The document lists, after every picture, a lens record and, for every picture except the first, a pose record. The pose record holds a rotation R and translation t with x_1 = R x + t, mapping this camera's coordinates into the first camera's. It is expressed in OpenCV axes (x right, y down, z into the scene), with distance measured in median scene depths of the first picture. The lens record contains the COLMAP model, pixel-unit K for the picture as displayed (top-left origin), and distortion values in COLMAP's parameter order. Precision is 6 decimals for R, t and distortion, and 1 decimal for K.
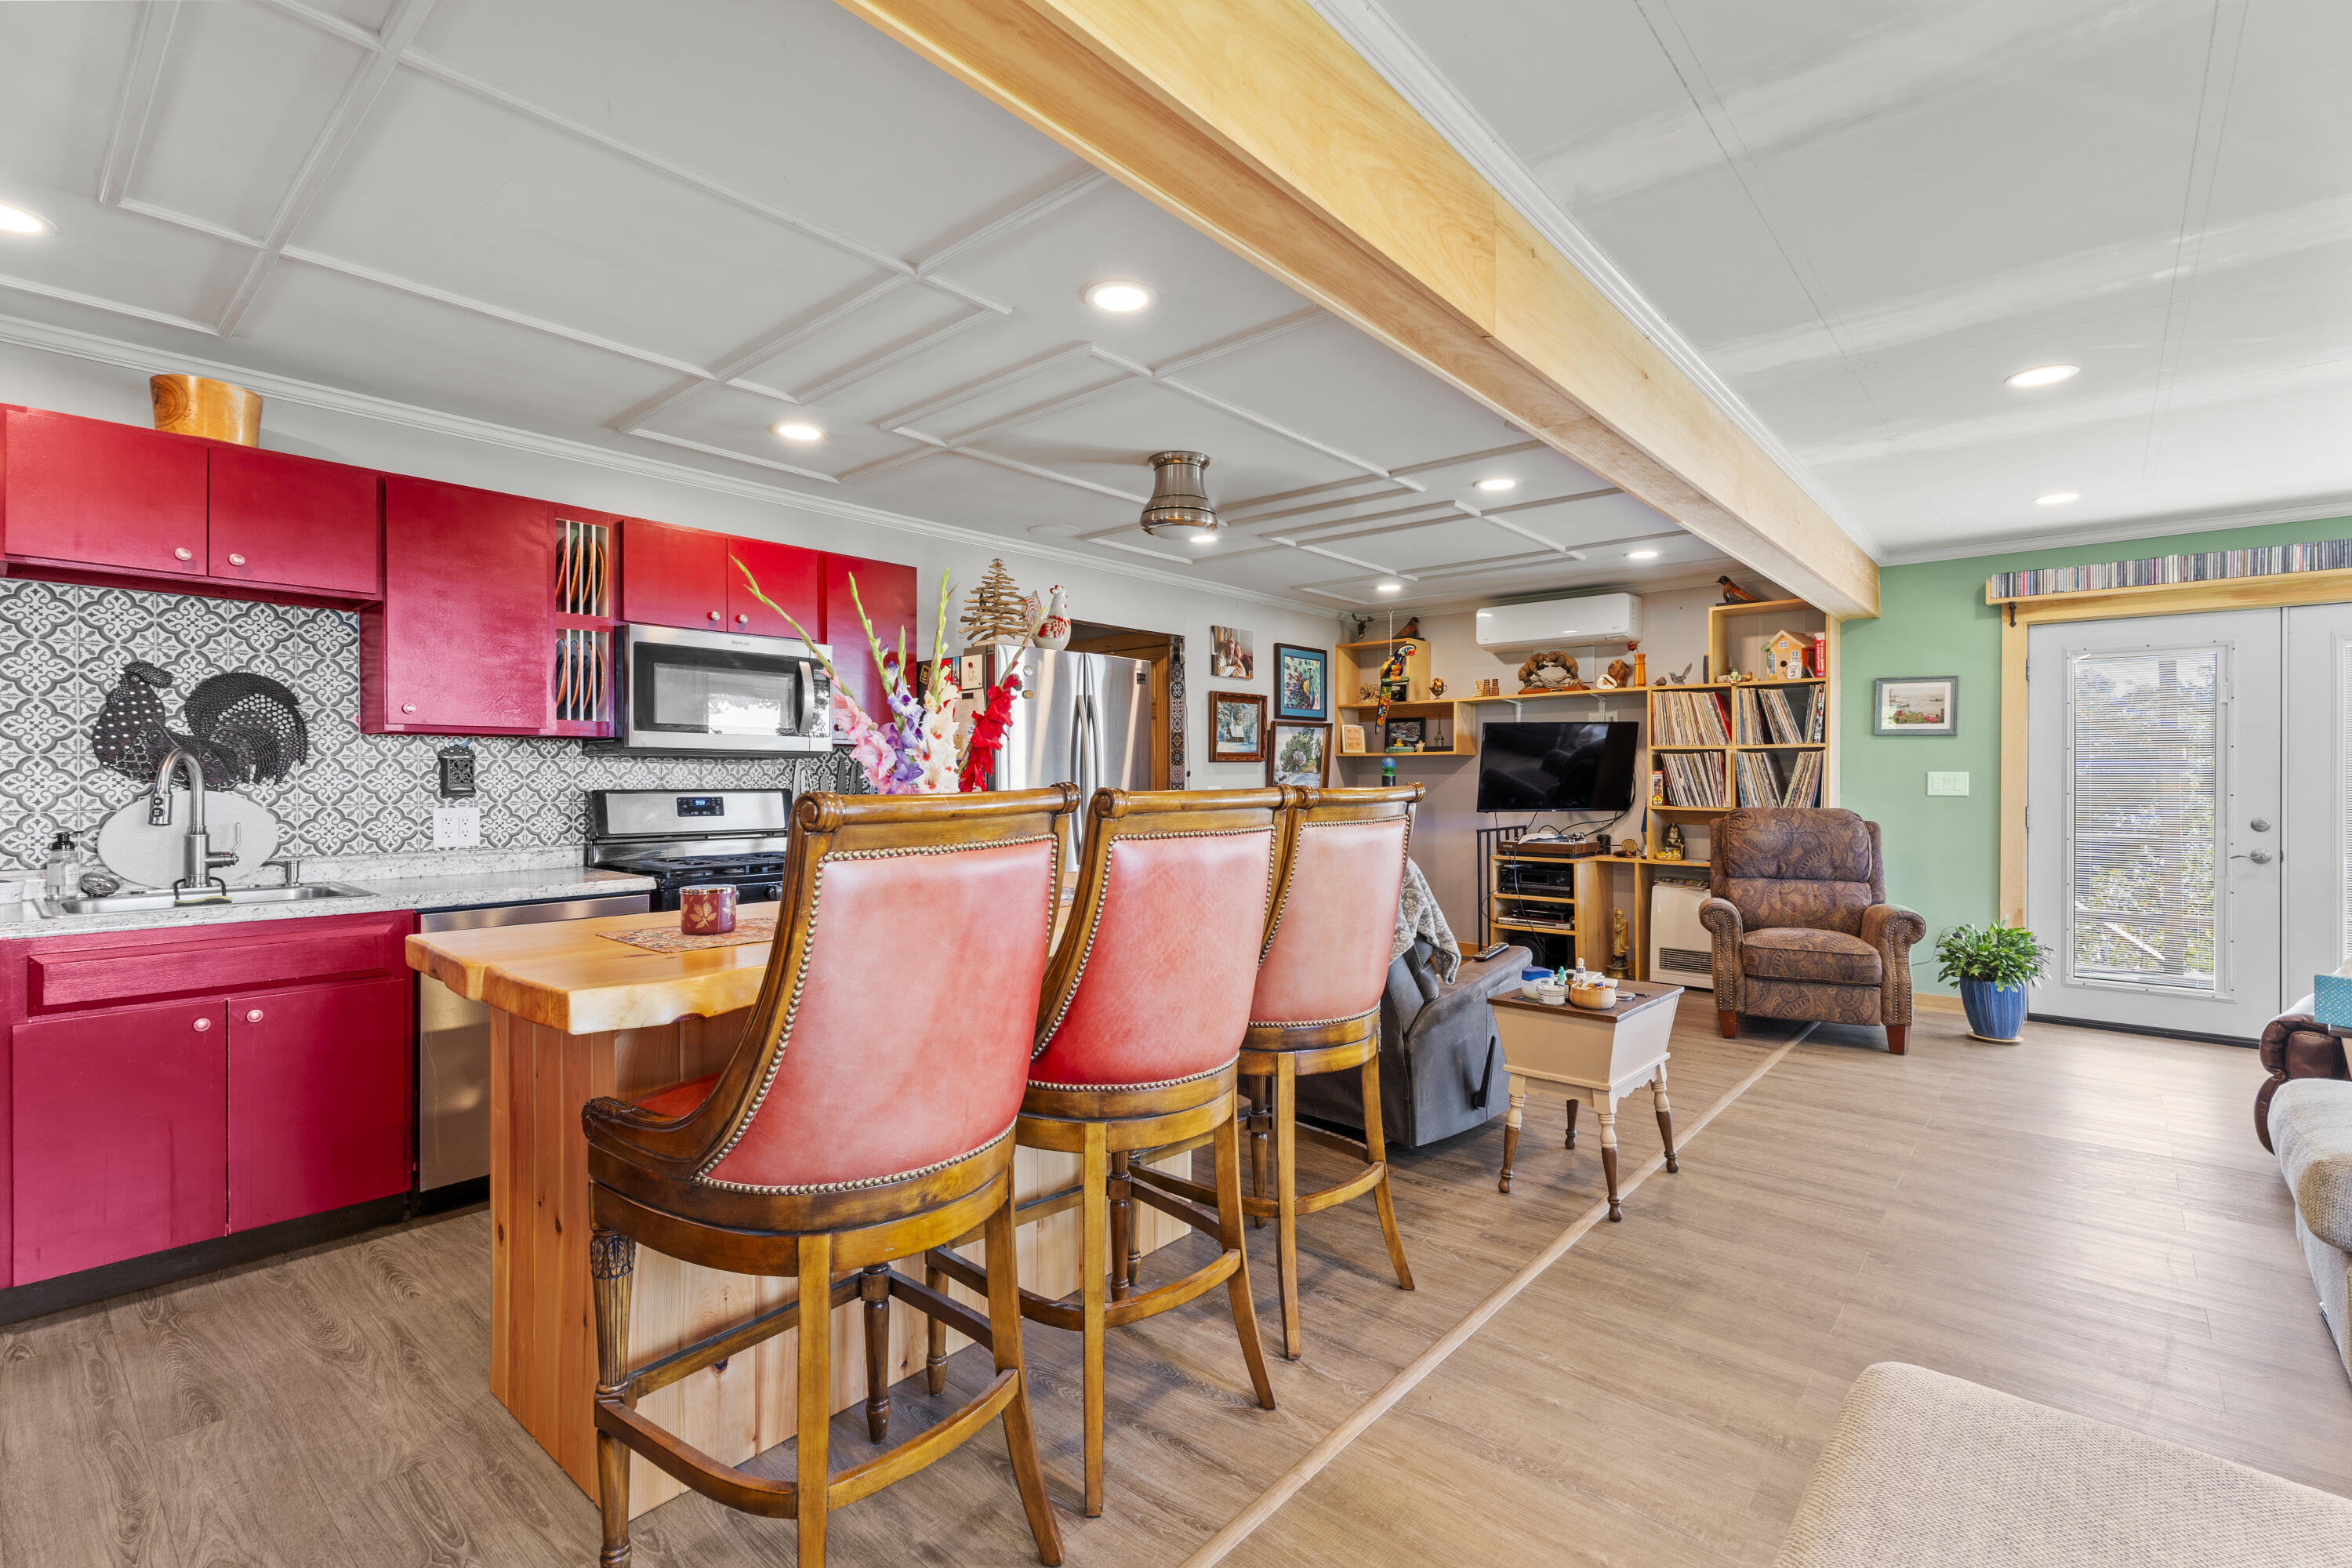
lens RADIAL K [[1037.2, 0, 1176.0], [0, 1037.2, 784.0], [0, 0, 1]] dist [0.000450, 0.000032]
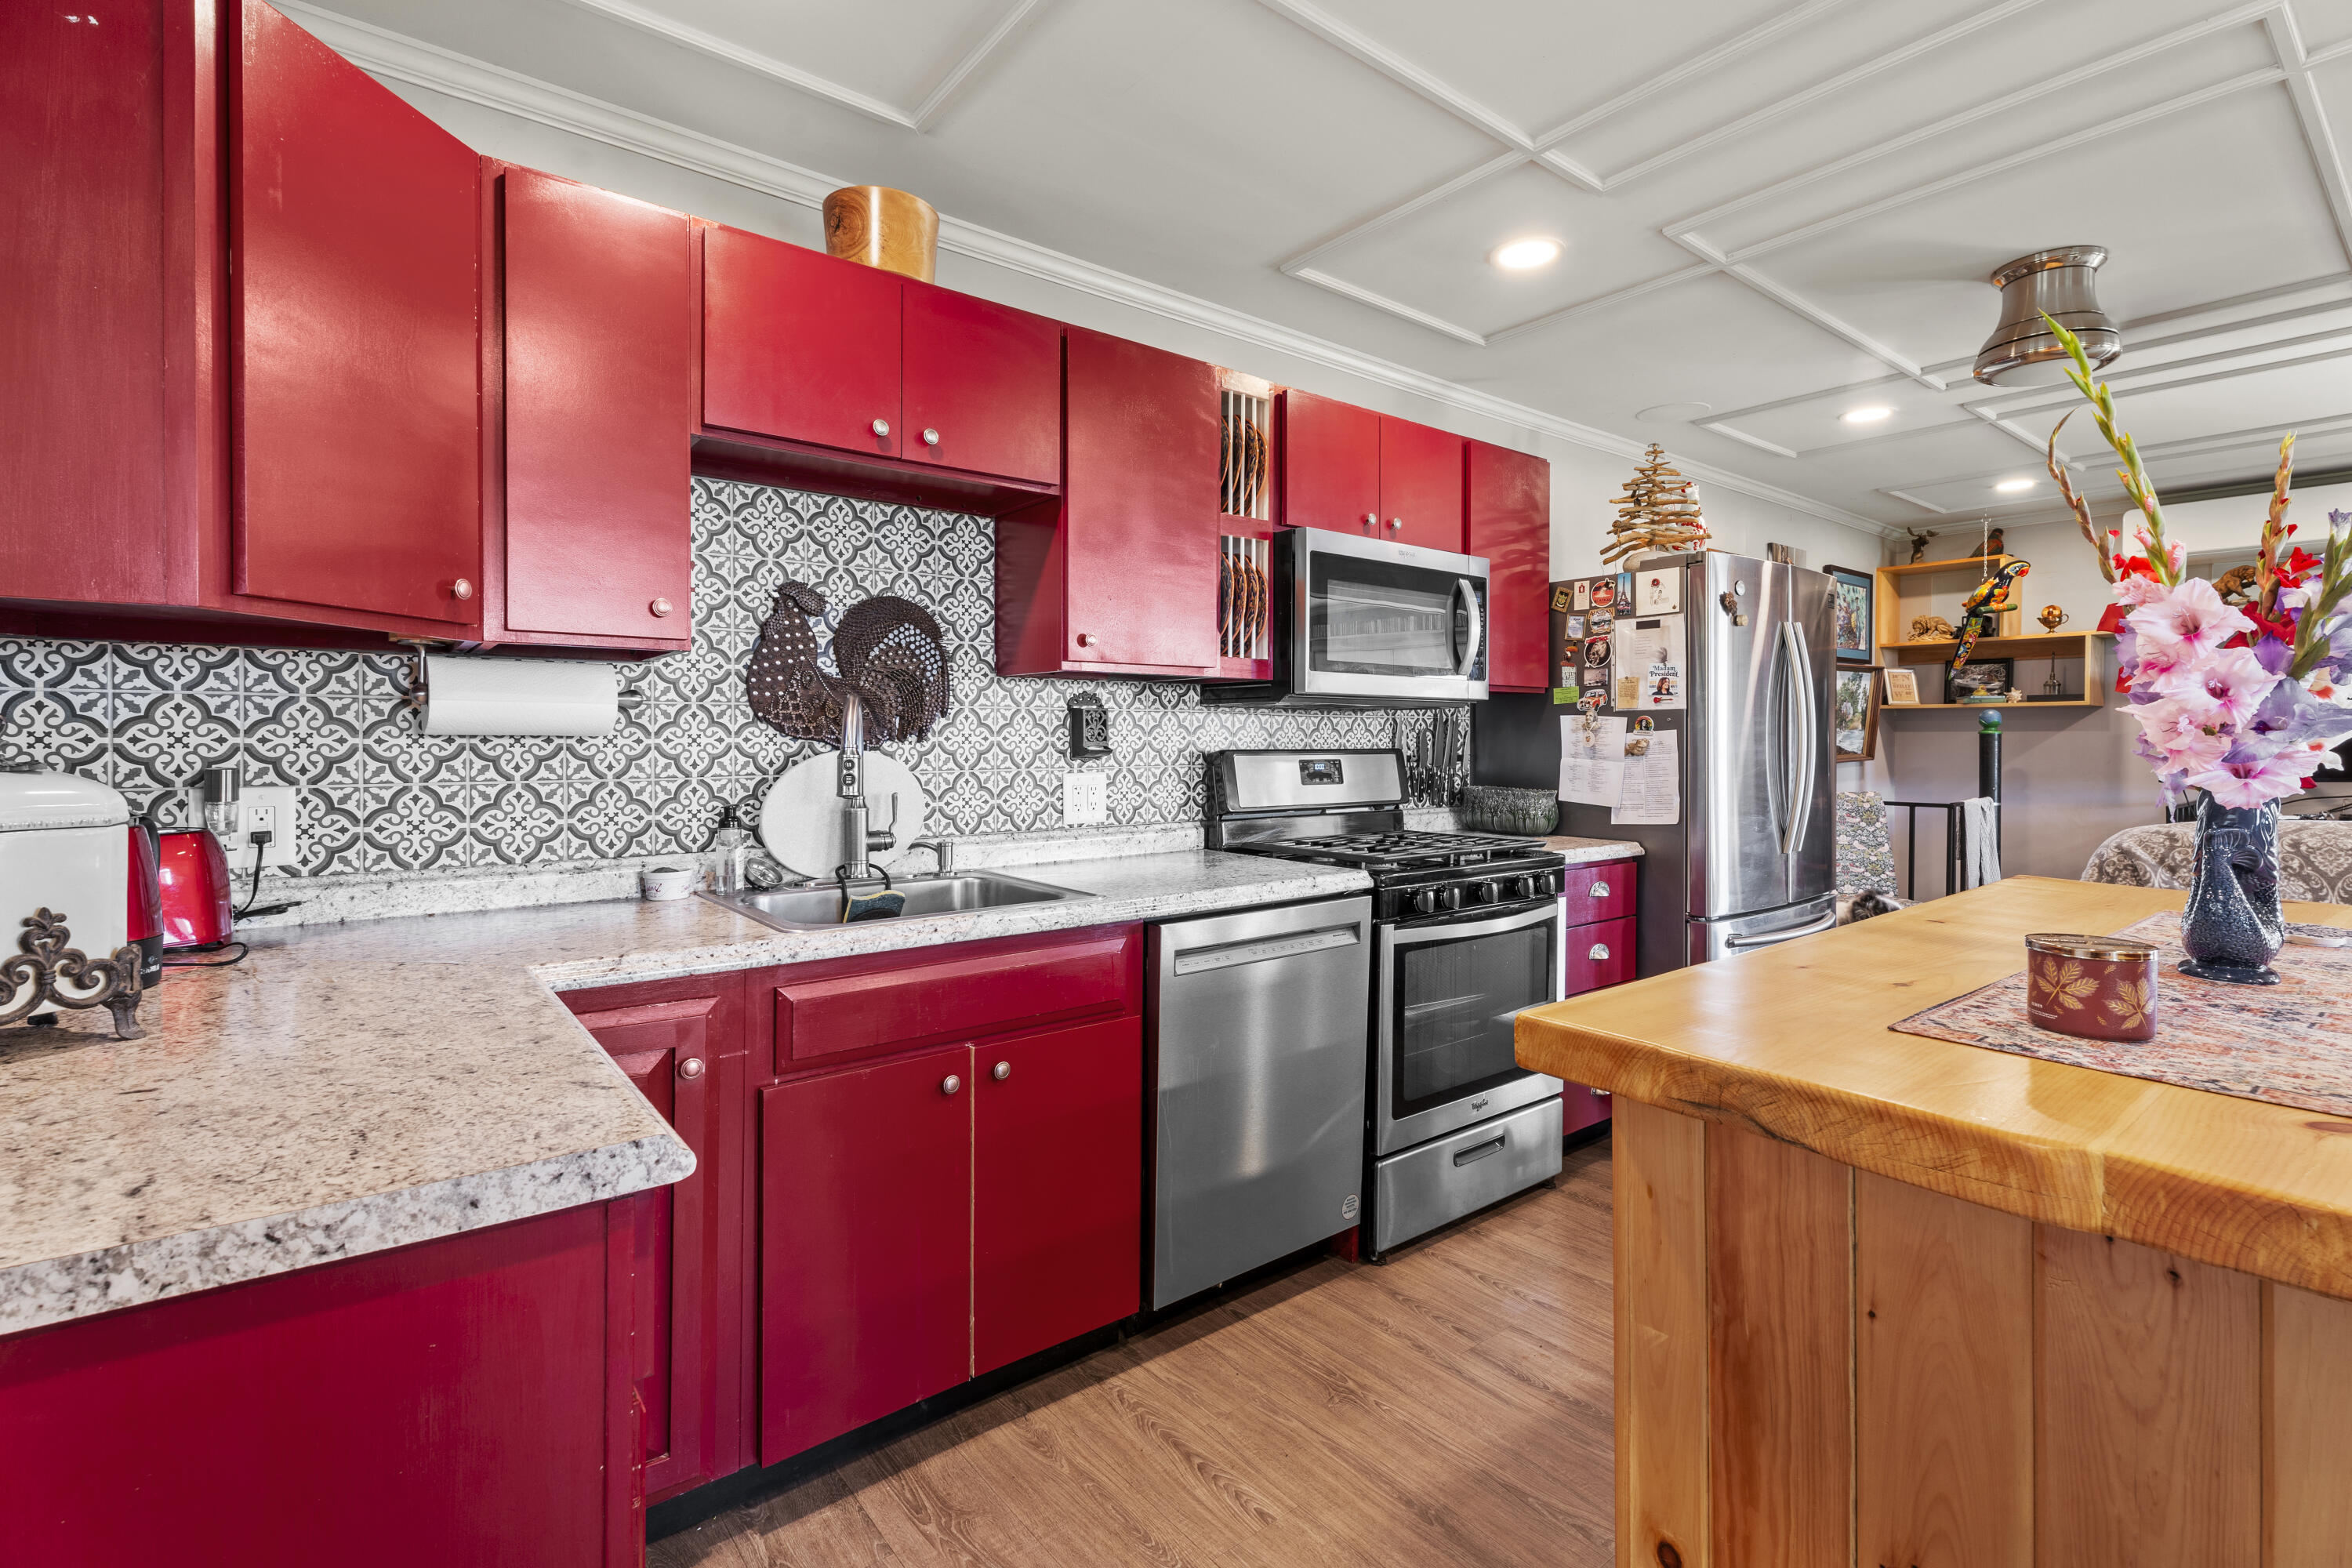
lens RADIAL K [[1053.0, 0, 1167.9], [0, 1053.0, 749.1], [0, 0, 1]] dist [0.001501, 0.000275]
pose [[0.983138, 0.003186, -0.182837, -0.325492], [-0.002083, 0.999978, 0.006223, 0.000175], [0.182853, -0.005737, 0.983124, 0.159511]]
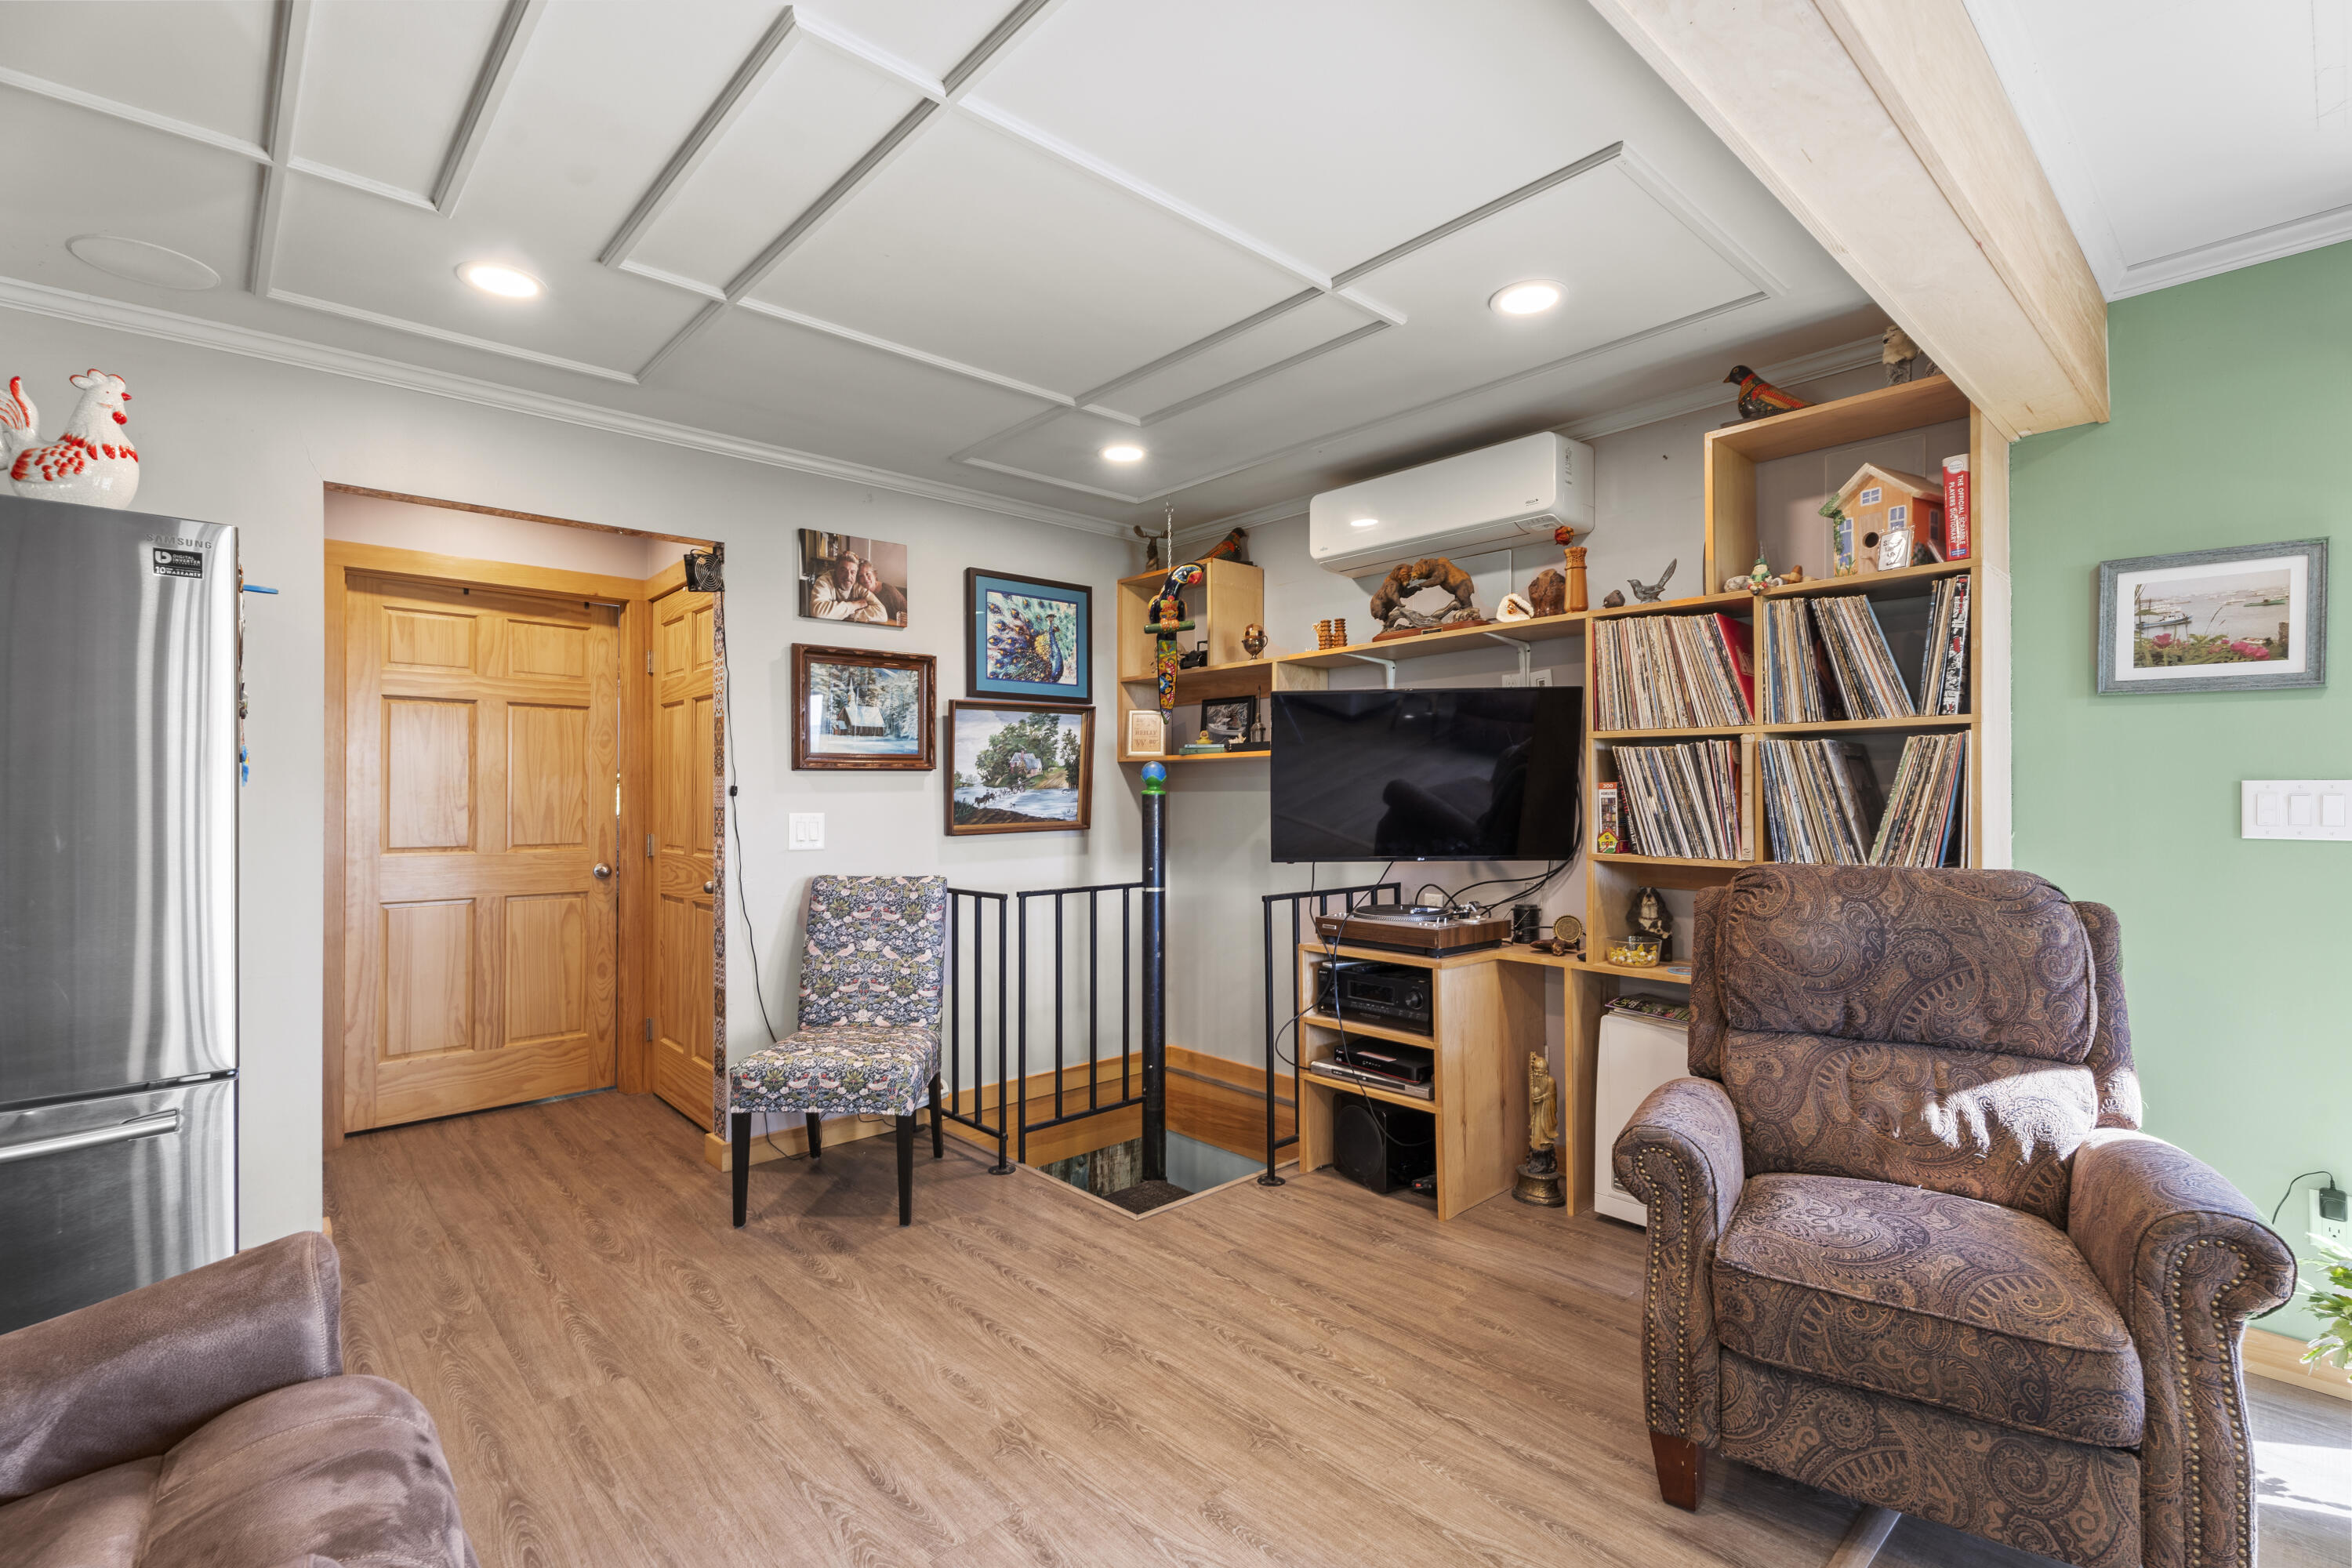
lens RADIAL K [[1043.3, 0, 1173.9], [0, 1043.3, 793.7], [0, 0, 1]] dist [0.001098, -0.000643]
pose [[0.992804, -0.003343, -0.119704, 0.369583], [0.002286, 0.999957, -0.008965, -0.003769], [0.119729, 0.008627, 0.992769, 0.562432]]
